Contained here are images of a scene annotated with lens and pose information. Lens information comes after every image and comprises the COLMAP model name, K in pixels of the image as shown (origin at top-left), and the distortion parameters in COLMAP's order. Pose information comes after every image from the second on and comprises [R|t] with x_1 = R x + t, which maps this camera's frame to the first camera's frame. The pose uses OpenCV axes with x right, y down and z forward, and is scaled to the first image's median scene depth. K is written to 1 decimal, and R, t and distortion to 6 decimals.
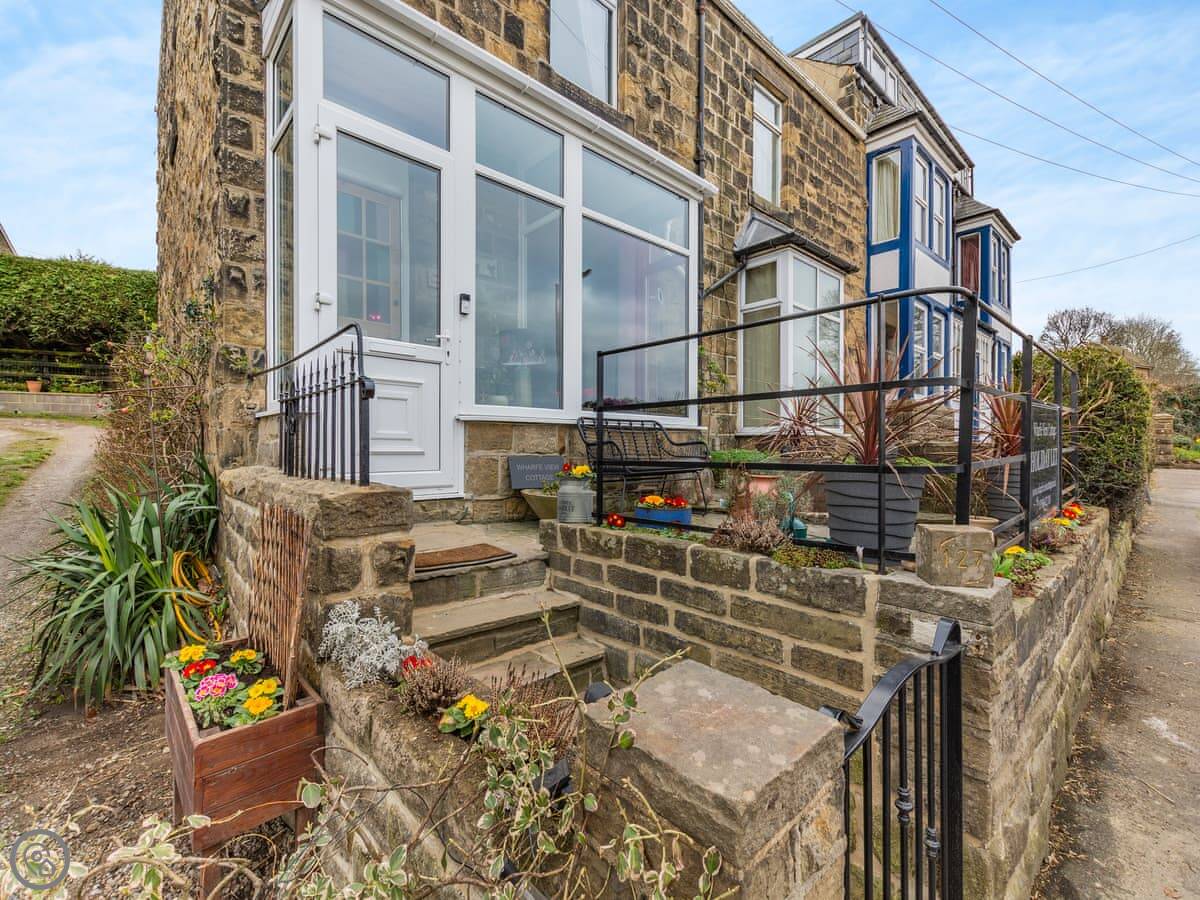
lens RADIAL K [[545.0, 0, 593.7], [0, 545.0, 462.8], [0, 0, 1]] dist [0.003695, -0.000785]
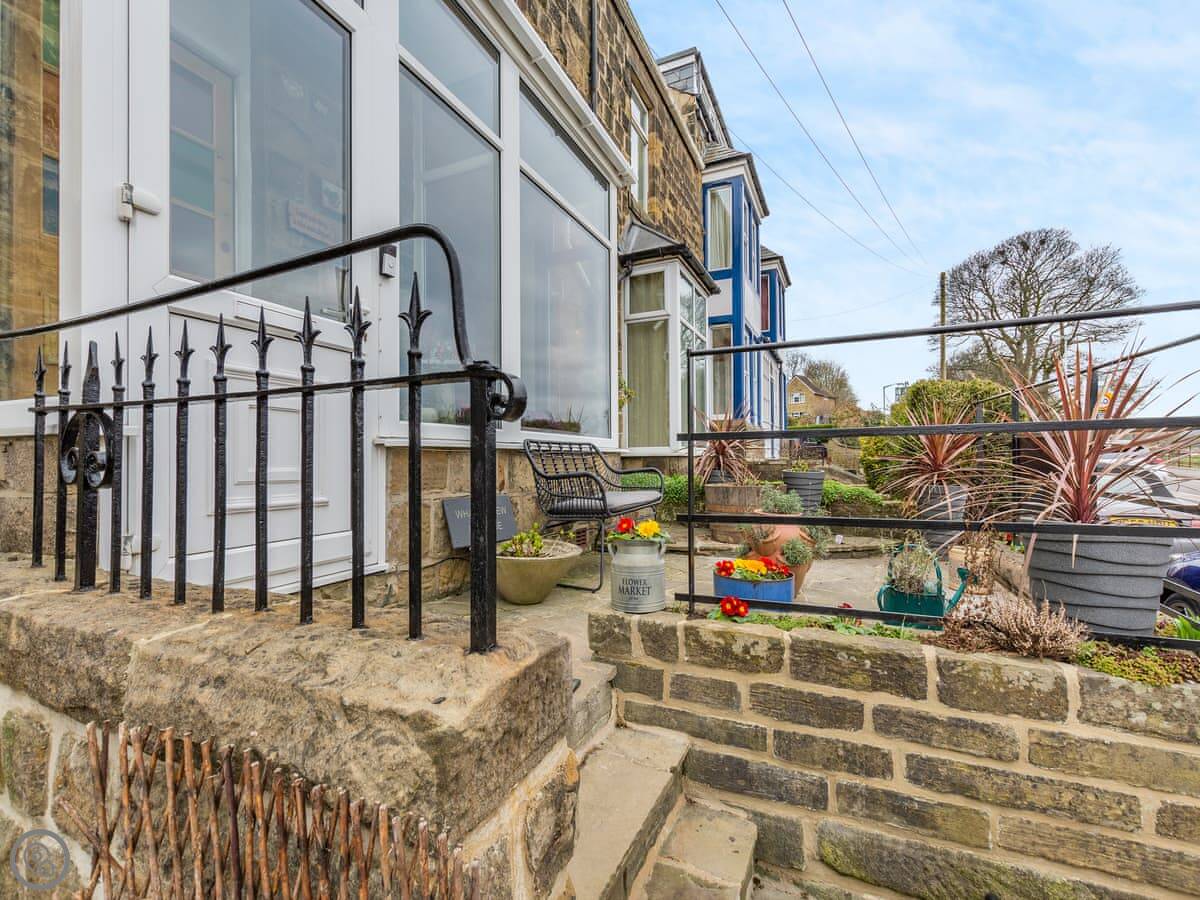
lens RADIAL K [[545.0, 0, 593.7], [0, 545.0, 462.8], [0, 0, 1]] dist [0.003695, -0.000785]
pose [[0.913950, -0.010259, 0.405697, -0.326523], [0.019114, 0.999659, -0.017782, -0.051377], [-0.405376, 0.024007, 0.913835, 0.399782]]
